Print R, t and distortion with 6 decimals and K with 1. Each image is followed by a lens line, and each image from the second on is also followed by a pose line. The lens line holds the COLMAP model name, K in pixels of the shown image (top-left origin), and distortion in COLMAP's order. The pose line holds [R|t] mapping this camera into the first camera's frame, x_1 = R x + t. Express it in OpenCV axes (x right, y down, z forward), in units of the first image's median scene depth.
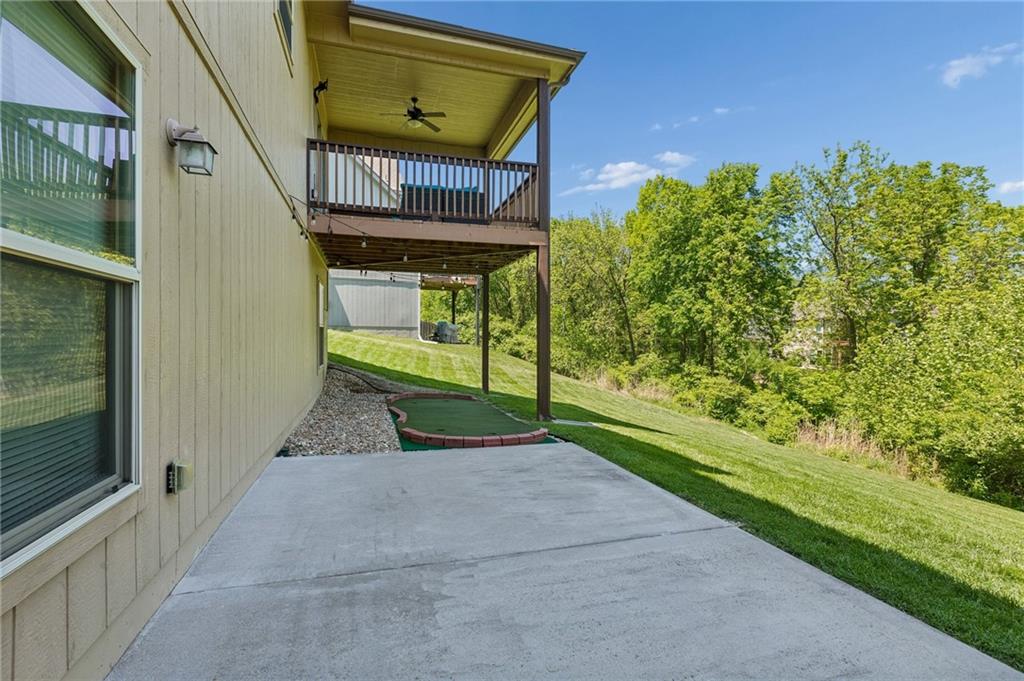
lens RADIAL K [[463.5, 0, 507.4], [0, 463.5, 339.2], [0, 0, 1]] dist [0.000725, 0.000158]
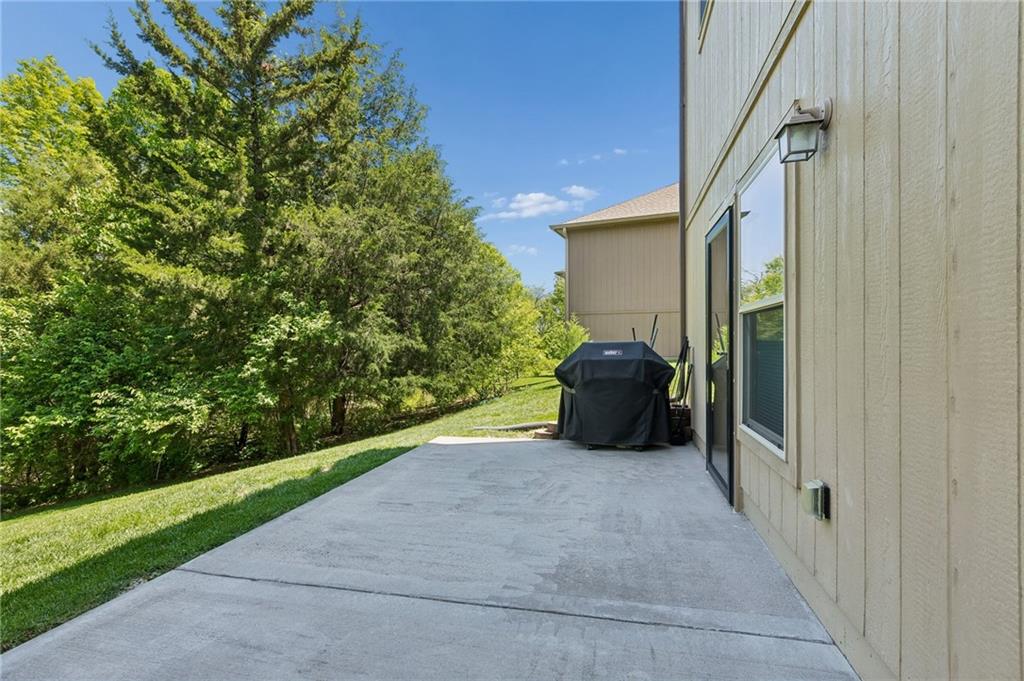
lens RADIAL K [[463.5, 0, 512.7], [0, 463.5, 342.6], [0, 0, 1]] dist [0.000725, 0.000158]
pose [[-0.862203, -0.001806, 0.506559, -0.503105], [-0.001160, 0.999998, 0.001591, -0.003056], [-0.506561, 0.000784, -0.862204, 1.580494]]
